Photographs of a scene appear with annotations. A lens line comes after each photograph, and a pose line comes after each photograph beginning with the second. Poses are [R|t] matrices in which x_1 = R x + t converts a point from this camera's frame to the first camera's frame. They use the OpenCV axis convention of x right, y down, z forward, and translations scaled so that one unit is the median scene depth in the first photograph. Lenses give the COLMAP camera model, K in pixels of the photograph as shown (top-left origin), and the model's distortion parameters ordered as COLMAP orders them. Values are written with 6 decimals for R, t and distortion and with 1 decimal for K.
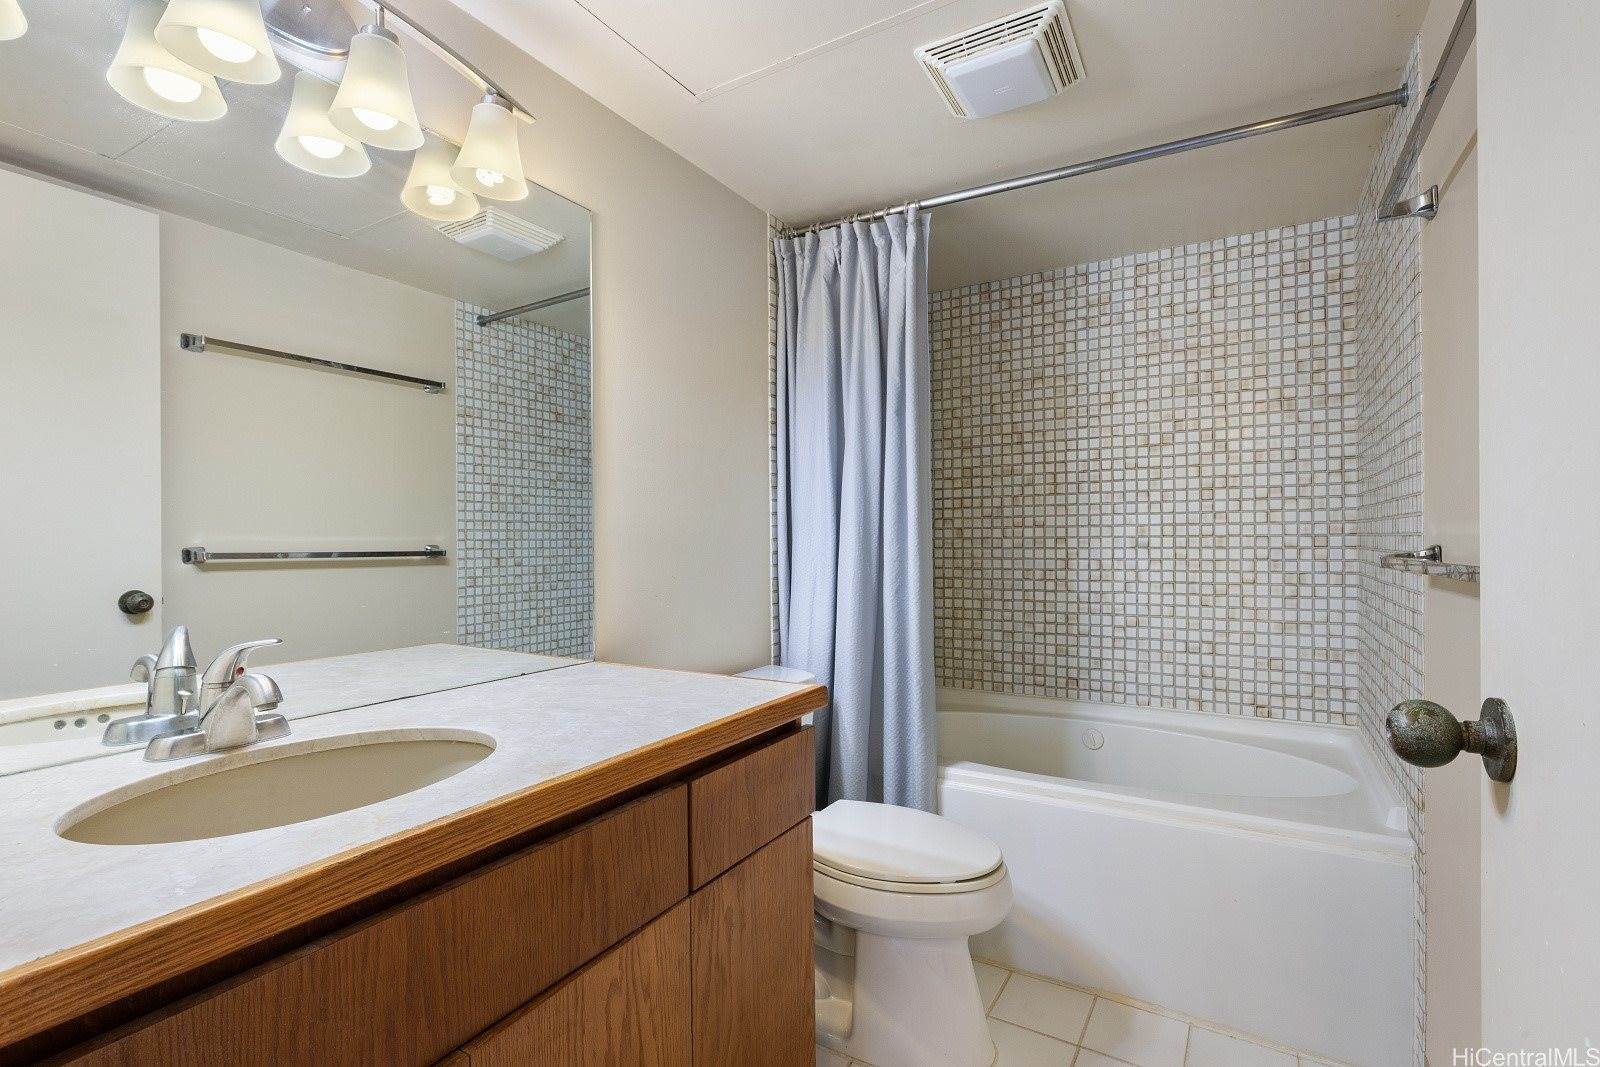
lens RADIAL K [[768.0, 0, 788.8], [0, 768.0, 540.2], [0, 0, 1]] dist [0.014354, 0.003071]
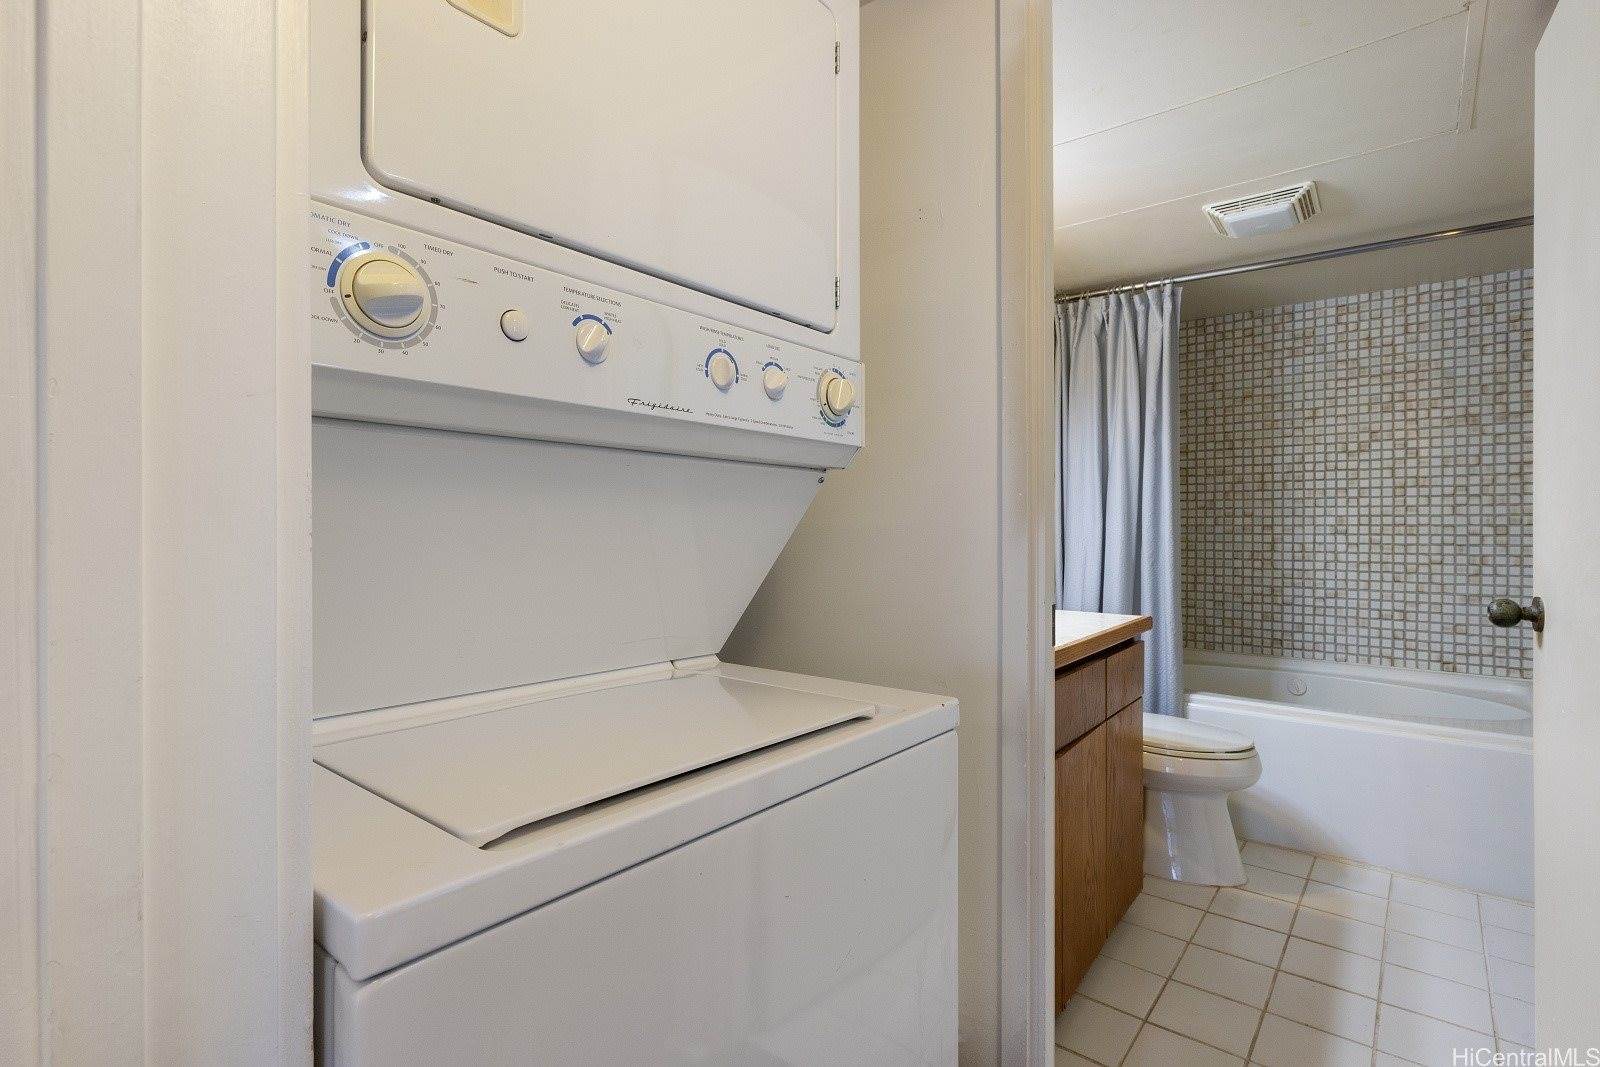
lens RADIAL K [[768.0, 0, 811.4], [0, 768.0, 524.5], [0, 0, 1]] dist [0.014354, 0.003071]
pose [[0.991475, 0.008168, -0.130039, -0.236971], [-0.008257, 0.999966, -0.000148, 0.001425], [0.130033, 0.001221, 0.991509, -0.364740]]
